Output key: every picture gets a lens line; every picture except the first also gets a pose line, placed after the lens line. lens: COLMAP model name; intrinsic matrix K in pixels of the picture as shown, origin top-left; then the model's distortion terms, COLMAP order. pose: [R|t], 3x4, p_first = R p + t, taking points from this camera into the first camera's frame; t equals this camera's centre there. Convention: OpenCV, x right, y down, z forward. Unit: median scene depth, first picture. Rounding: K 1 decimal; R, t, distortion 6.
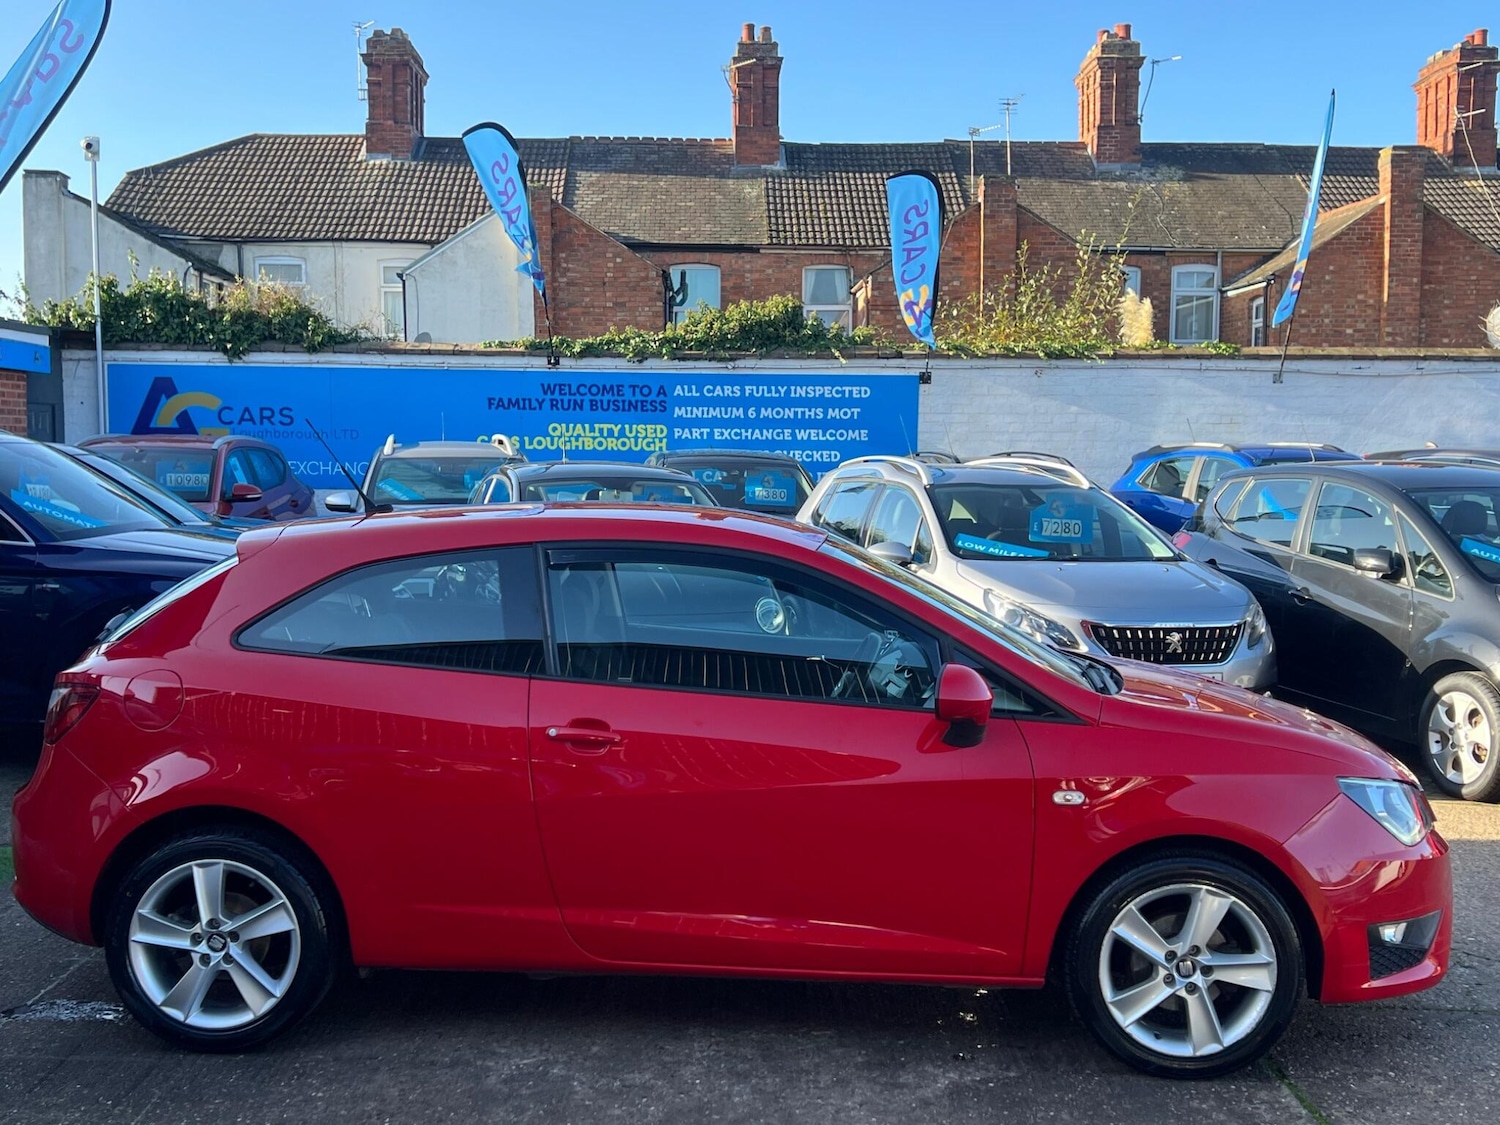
lens RADIAL K [[1702.4, 0, 735.5], [0, 1702.4, 566.5], [0, 0, 1]] dist [0.041694, 0.000000]
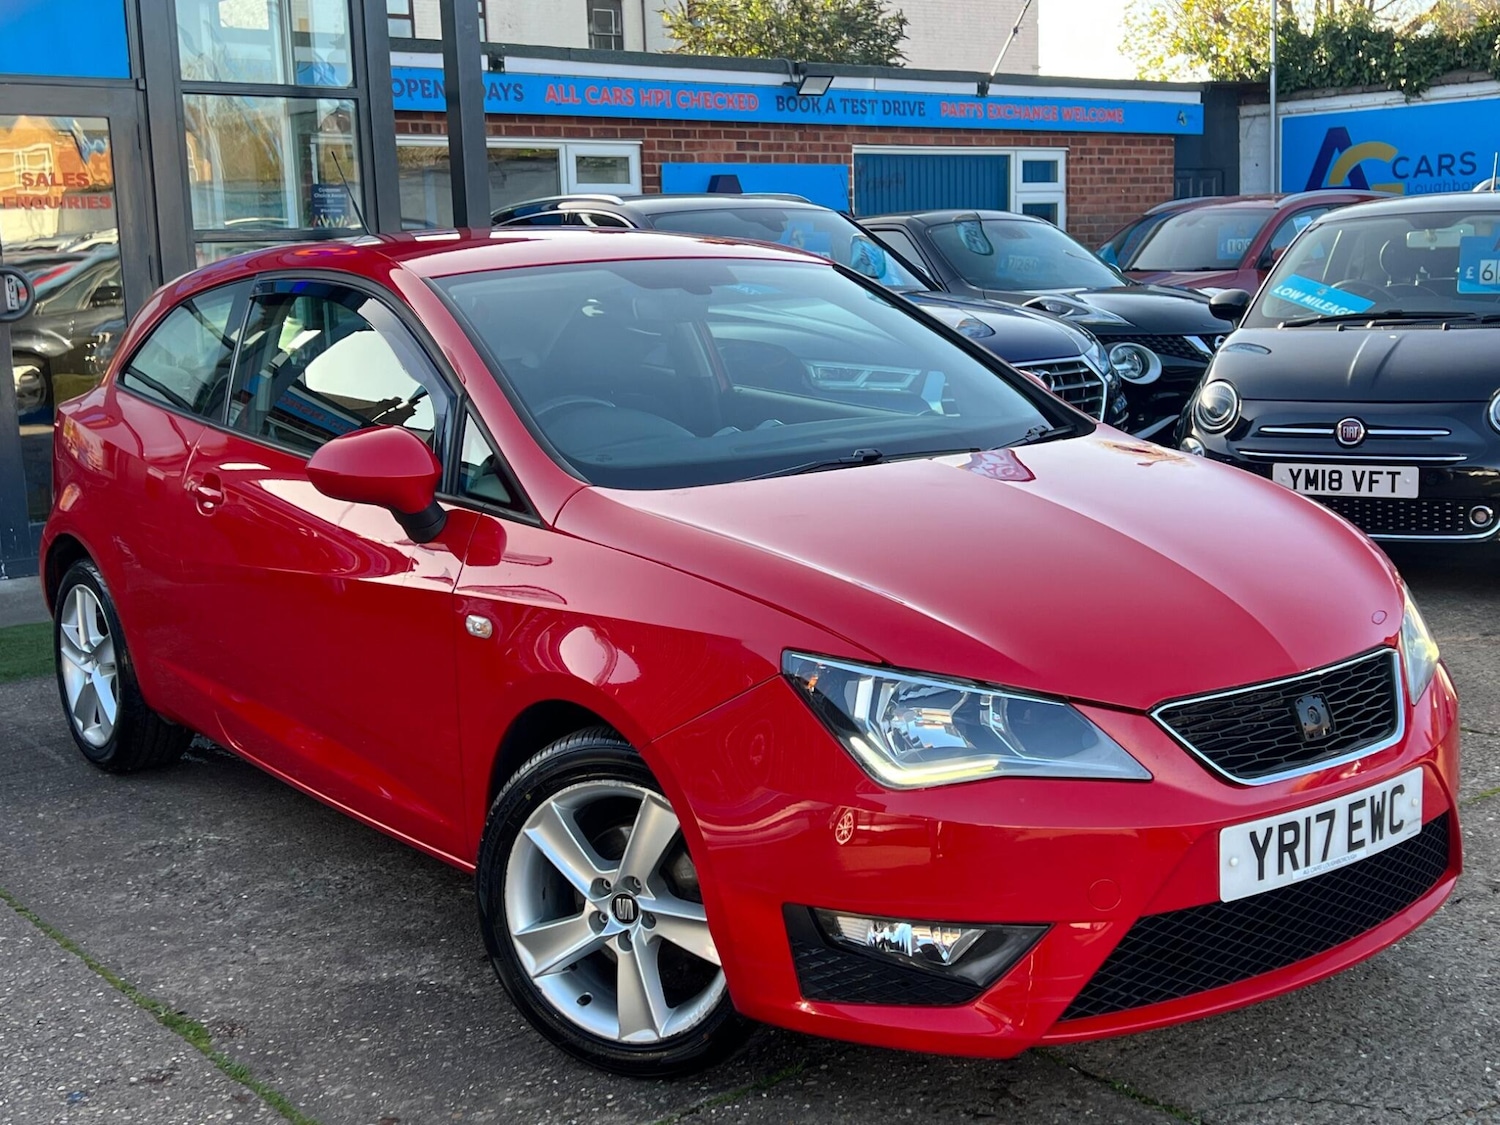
lens RADIAL K [[1868.6, 0, 753.0], [0, 1868.6, 561.7], [0, 0, 1]] dist [0.032302, 0.000000]
pose [[0.627207, 0.096261, -0.772881, 0.234177], [-0.015957, 0.993713, 0.110816, 0.006493], [0.778689, -0.057172, 0.624800, 0.168408]]
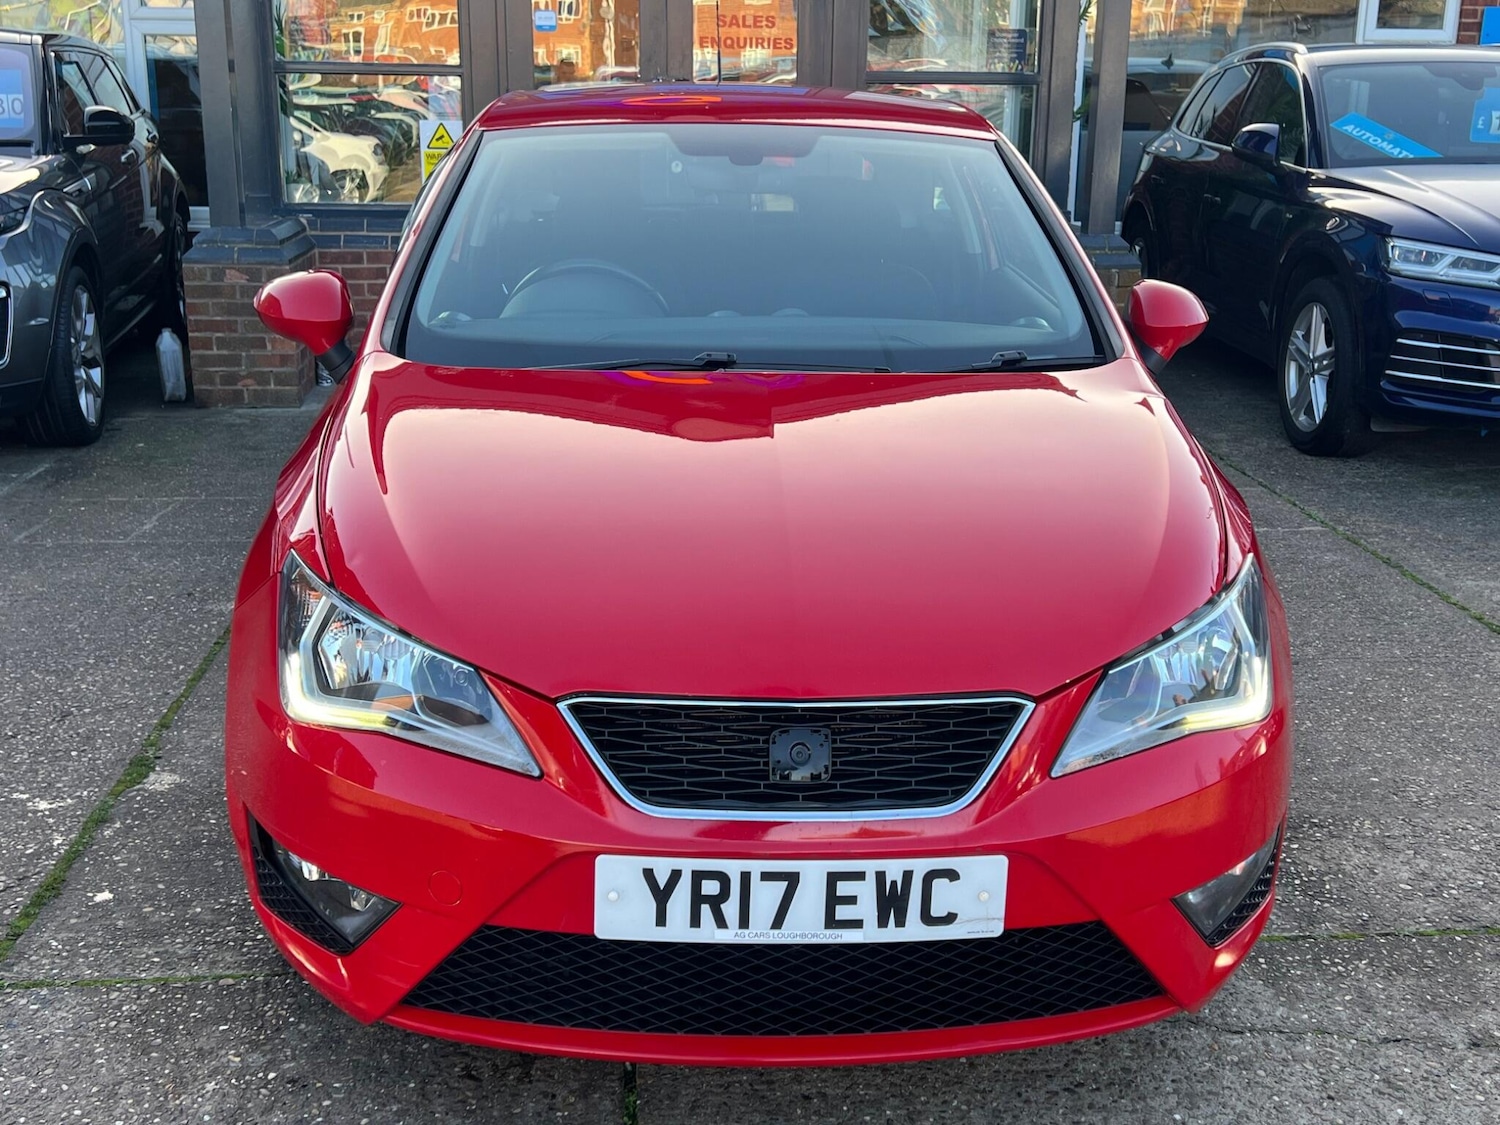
lens RADIAL K [[1702.4, 0, 746.1], [0, 1702.4, 557.3], [0, 0, 1]] dist [0.041694, 0.000000]
pose [[0.063195, 0.250625, -0.966019, 0.254374], [-0.080934, 0.966053, 0.245339, -0.007078], [0.994714, 0.062680, 0.081334, 0.313246]]
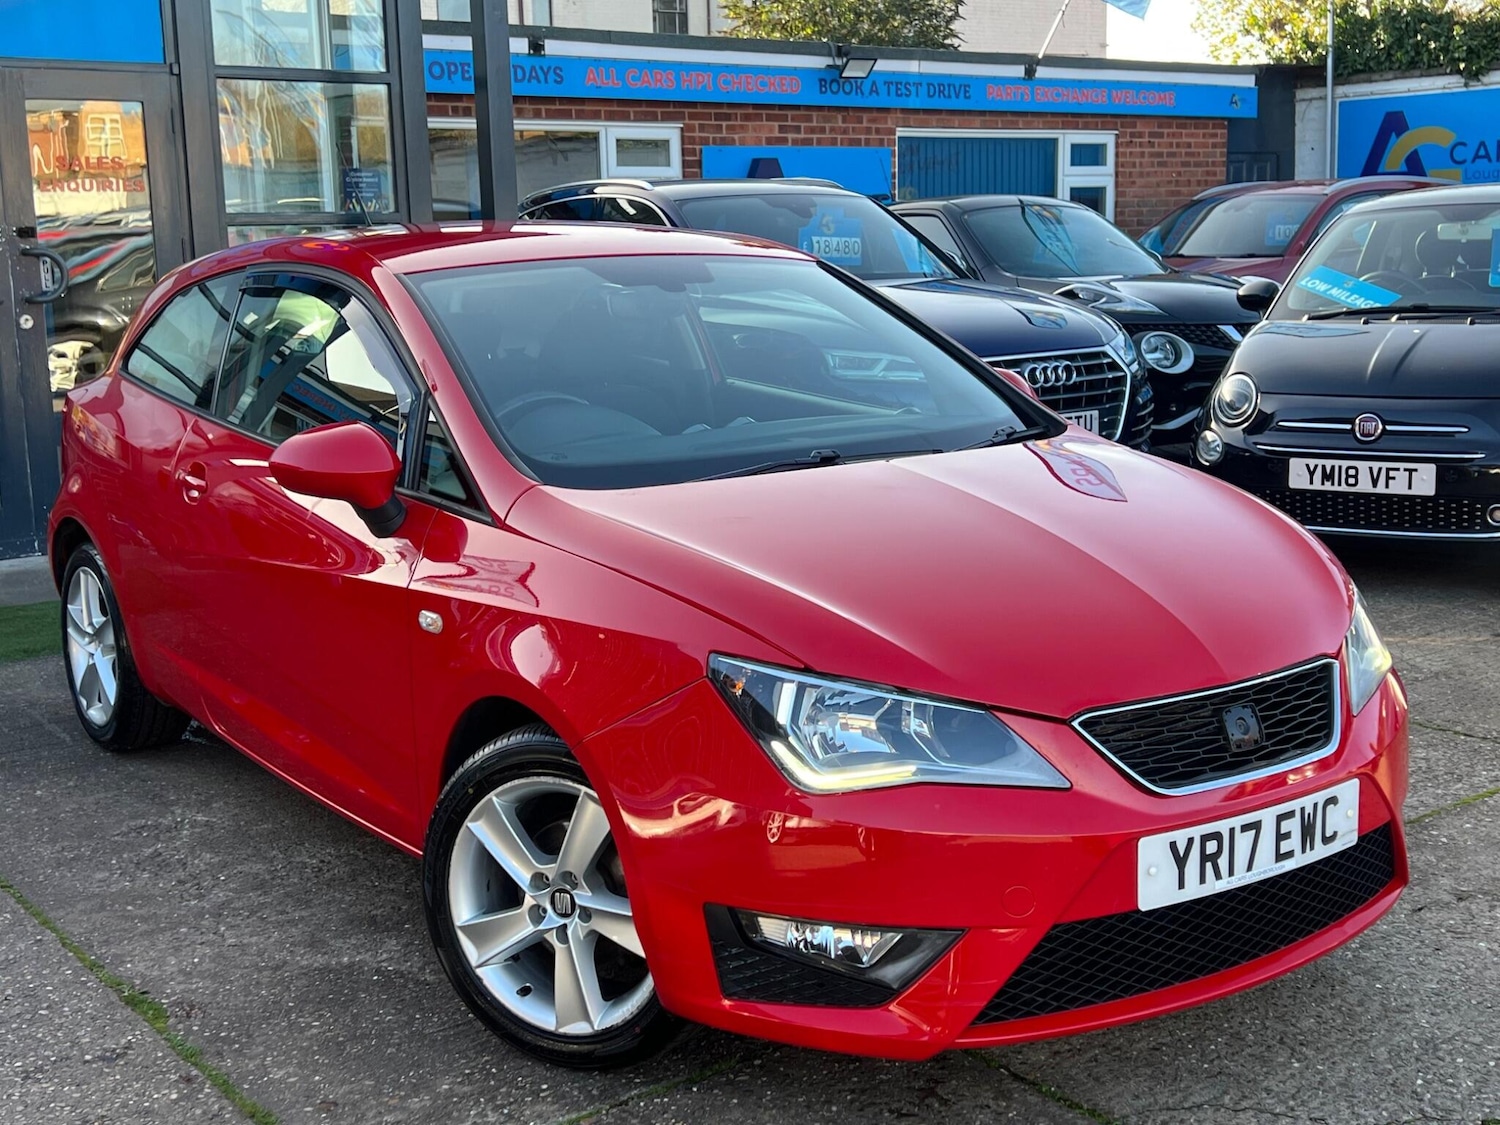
lens RADIAL K [[1868.6, 0, 745.7], [0, 1868.6, 564.8], [0, 0, 1]] dist [0.032302, 0.000000]
pose [[0.593701, 0.115917, -0.796293, 0.244072], [-0.025164, 0.991761, 0.125609, 0.003270], [0.804292, -0.054536, 0.591726, 0.178246]]
